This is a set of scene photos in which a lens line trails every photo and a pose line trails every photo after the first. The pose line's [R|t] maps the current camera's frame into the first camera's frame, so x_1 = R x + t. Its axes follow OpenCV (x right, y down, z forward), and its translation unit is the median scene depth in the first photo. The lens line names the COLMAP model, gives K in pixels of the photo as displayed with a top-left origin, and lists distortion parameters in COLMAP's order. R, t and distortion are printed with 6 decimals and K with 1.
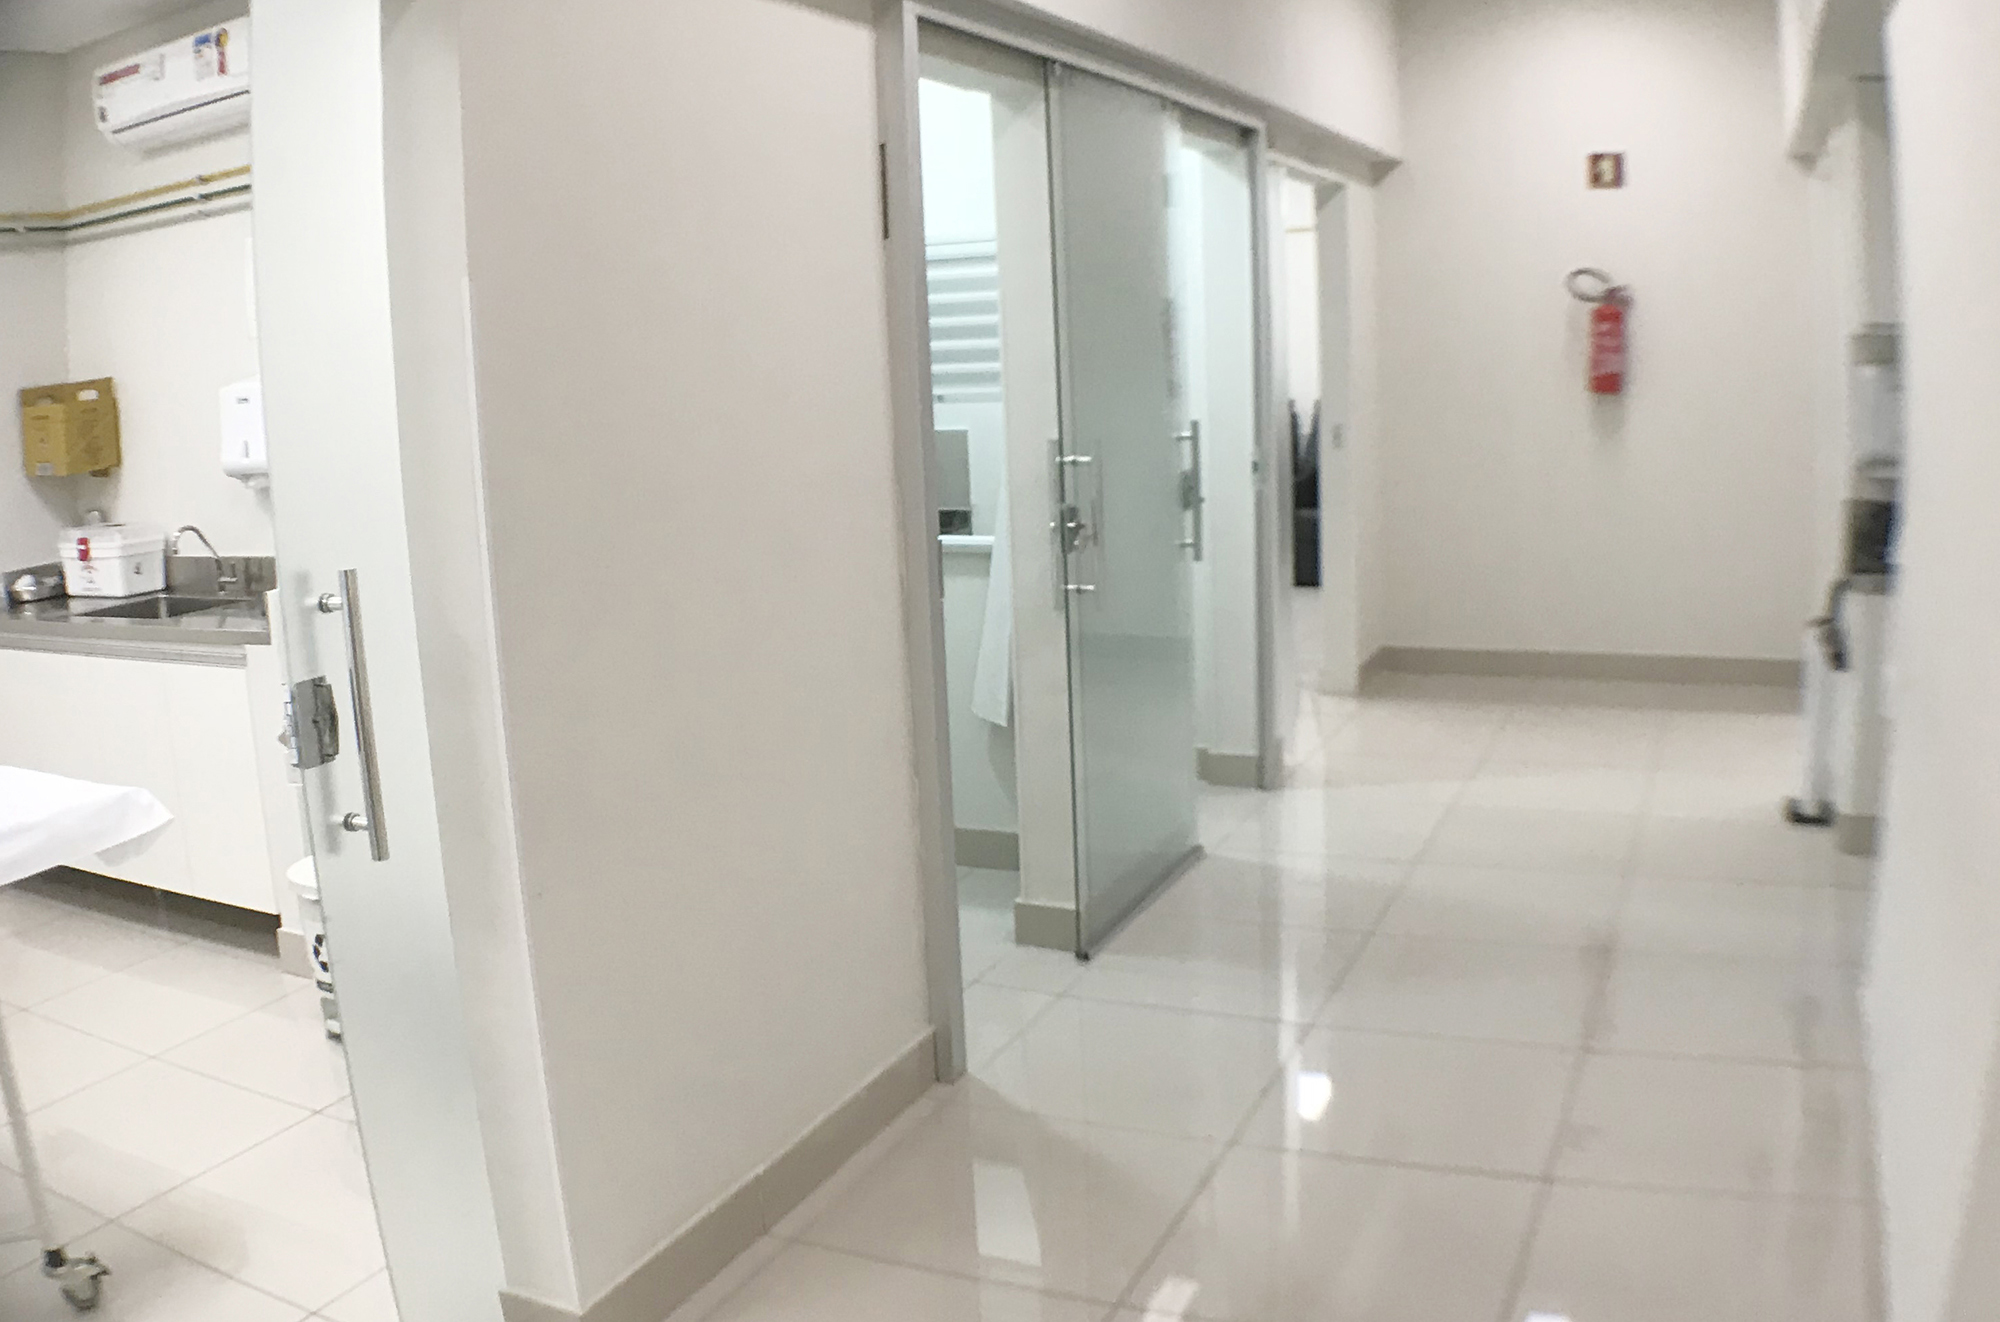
lens RADIAL K [[1731.3, 0, 1043.0], [0, 1731.3, 674.2], [0, 0, 1]] dist [-0.258269, 0.011644]
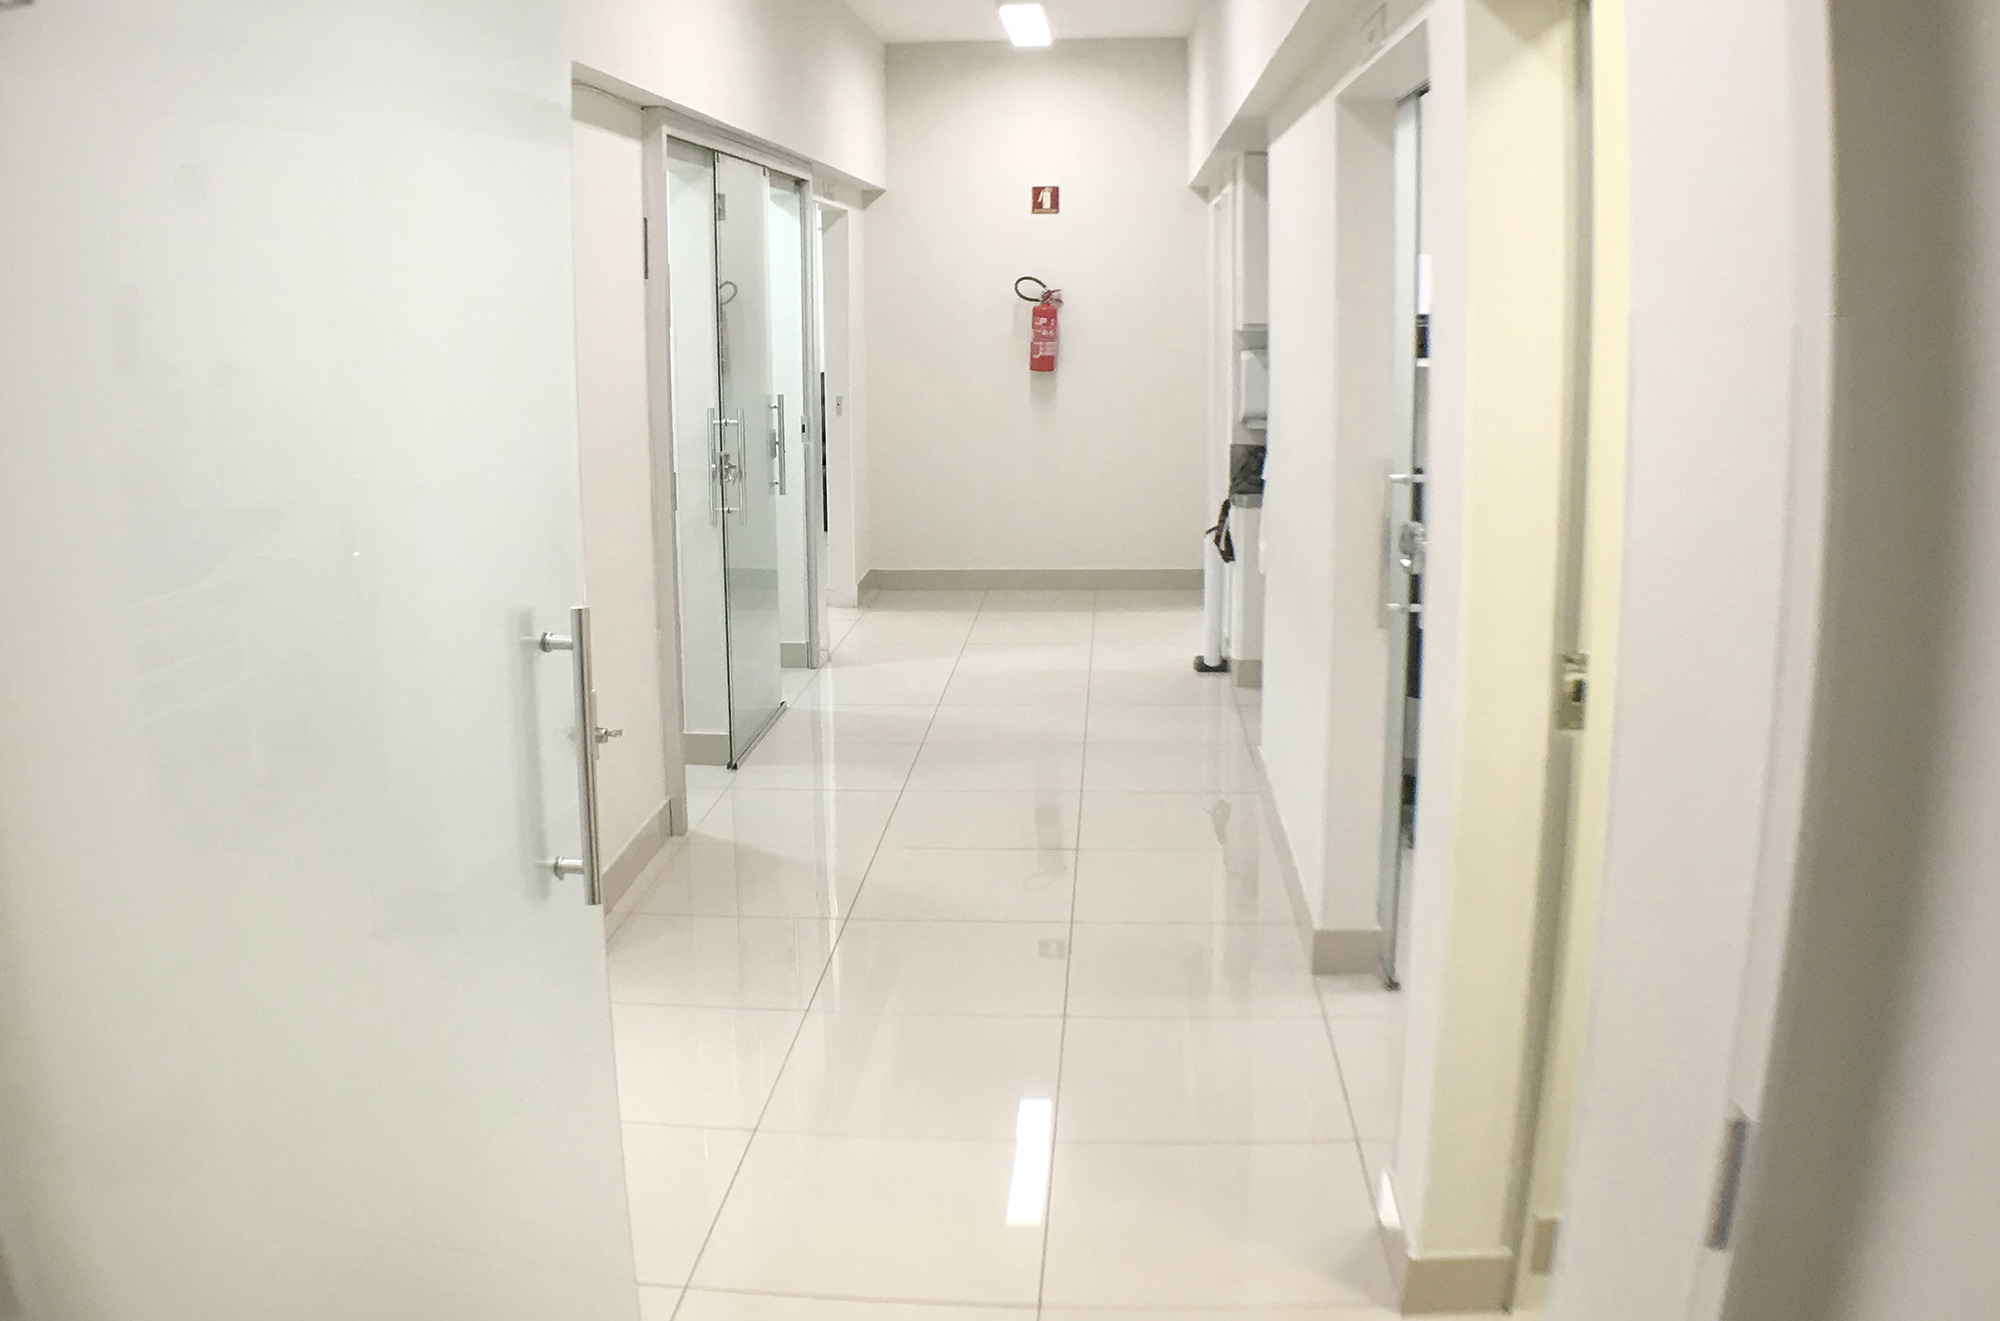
lens RADIAL K [[1694.4, 0, 1000.0], [0, 1694.4, 660.5], [0, 0, 1]] dist [-0.231576, -0.005079]
pose [[0.946120, -0.037852, 0.321596, -0.187113], [0.034314, 0.999272, 0.016664, 0.051939], [-0.321992, -0.004731, 0.946730, -0.353031]]
